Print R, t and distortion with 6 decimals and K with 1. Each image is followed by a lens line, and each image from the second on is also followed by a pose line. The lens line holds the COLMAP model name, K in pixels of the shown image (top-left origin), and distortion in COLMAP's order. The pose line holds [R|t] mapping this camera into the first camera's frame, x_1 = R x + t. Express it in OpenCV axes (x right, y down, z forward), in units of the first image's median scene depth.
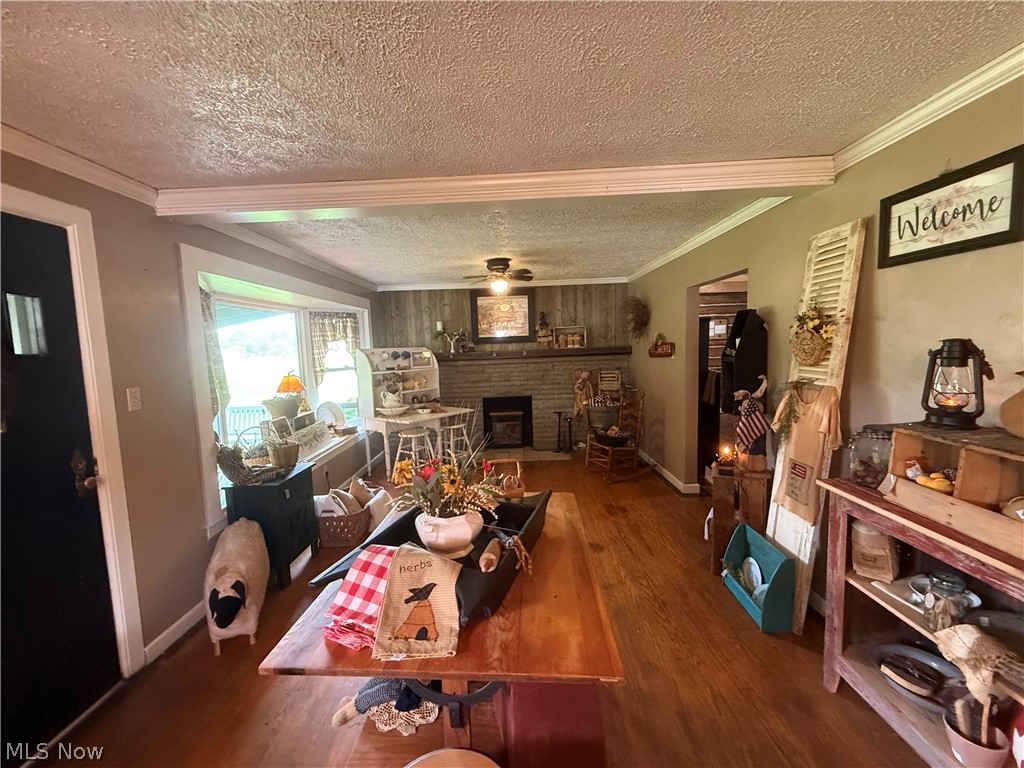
lens RADIAL K [[407.9, 0, 508.4], [0, 407.9, 384.0], [0, 0, 1]] dist [-0.000286, -0.000168]
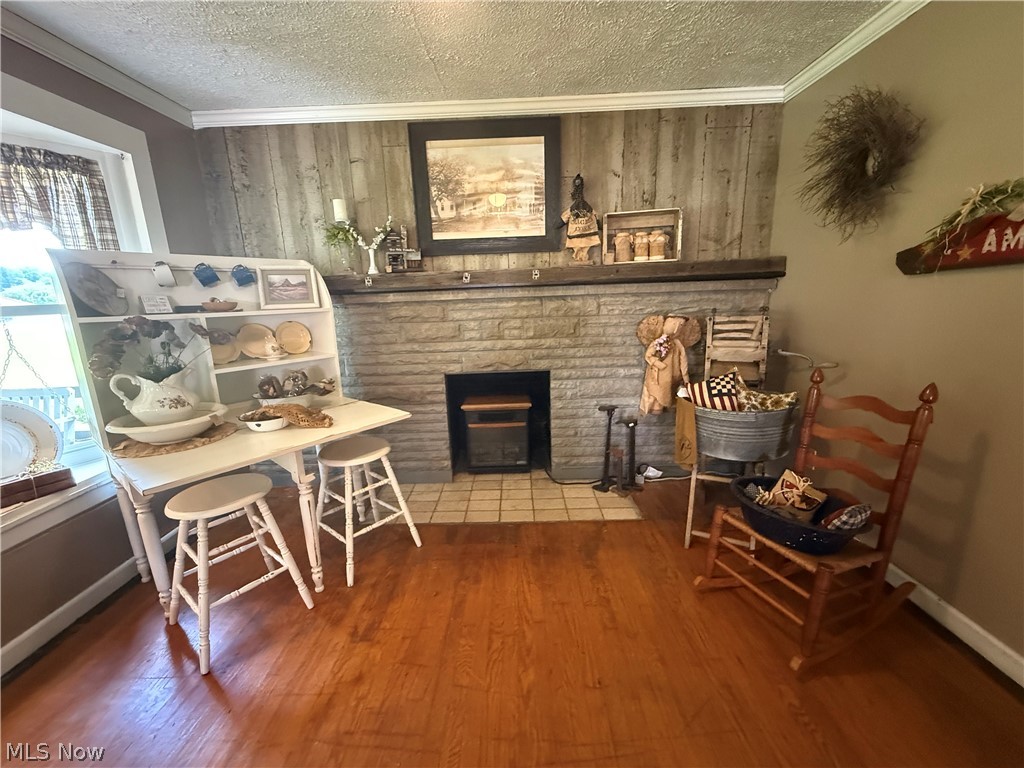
lens RADIAL K [[407.9, 0, 508.4], [0, 407.9, 384.0], [0, 0, 1]] dist [-0.000286, -0.000168]
pose [[0.999963, 0.001674, -0.008482, 0.013823], [-0.000624, 0.992487, 0.122351, -0.013017], [0.008623, -0.122341, 0.992451, 0.547483]]
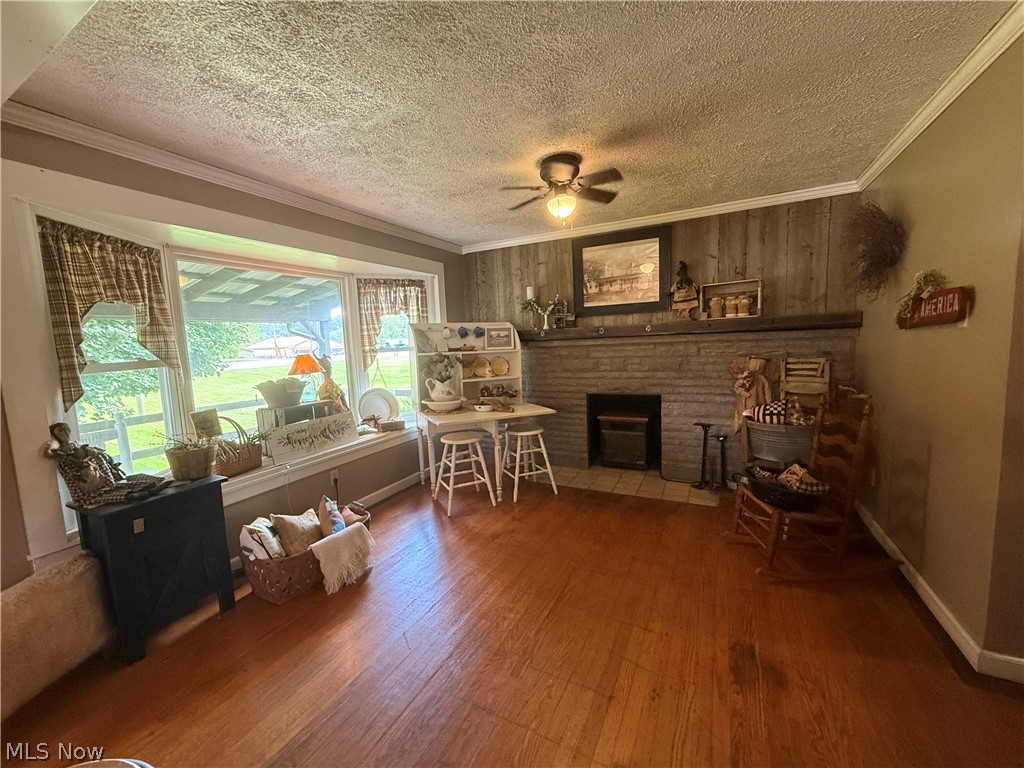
lens RADIAL K [[407.9, 0, 508.4], [0, 407.9, 384.0], [0, 0, 1]] dist [-0.000286, -0.000168]
pose [[0.891712, 0.046345, -0.450224, 0.134947], [-0.034044, 0.998794, 0.035388, -0.003007], [0.451321, -0.016229, 0.892214, 0.320923]]
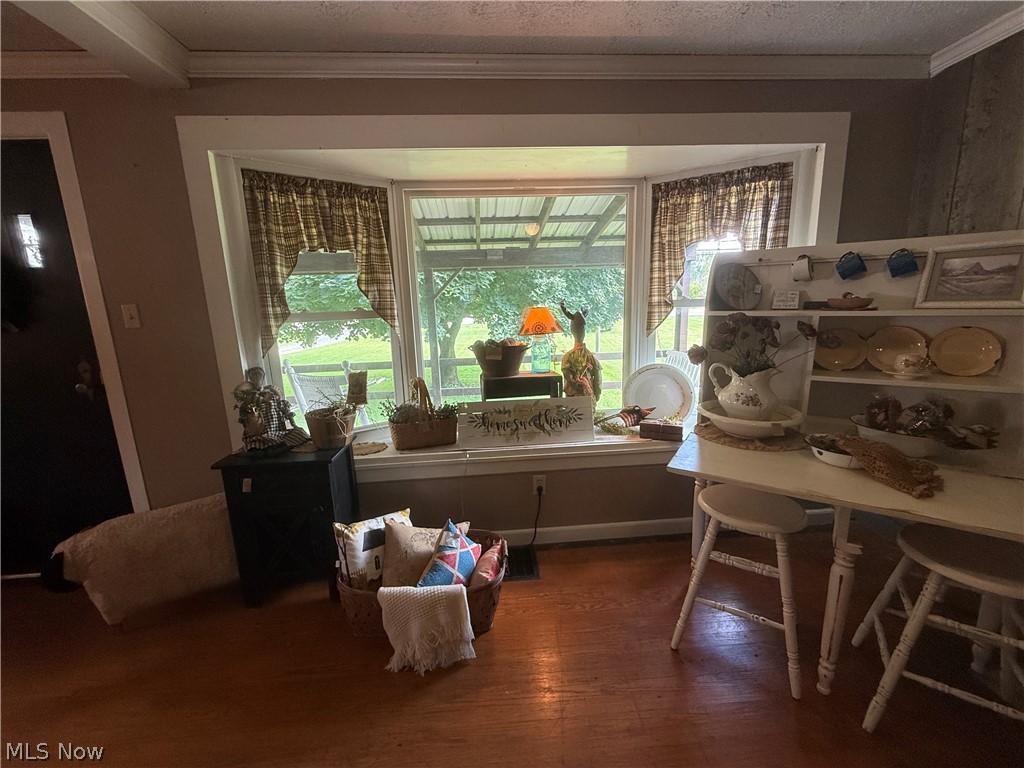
lens RADIAL K [[407.9, 0, 508.4], [0, 407.9, 384.0], [0, 0, 1]] dist [-0.000286, -0.000168]
pose [[0.080958, 0.222355, -0.971599, 0.039889], [-0.068857, 0.973717, 0.217102, -0.026314], [0.994336, 0.049325, 0.094141, 0.632552]]
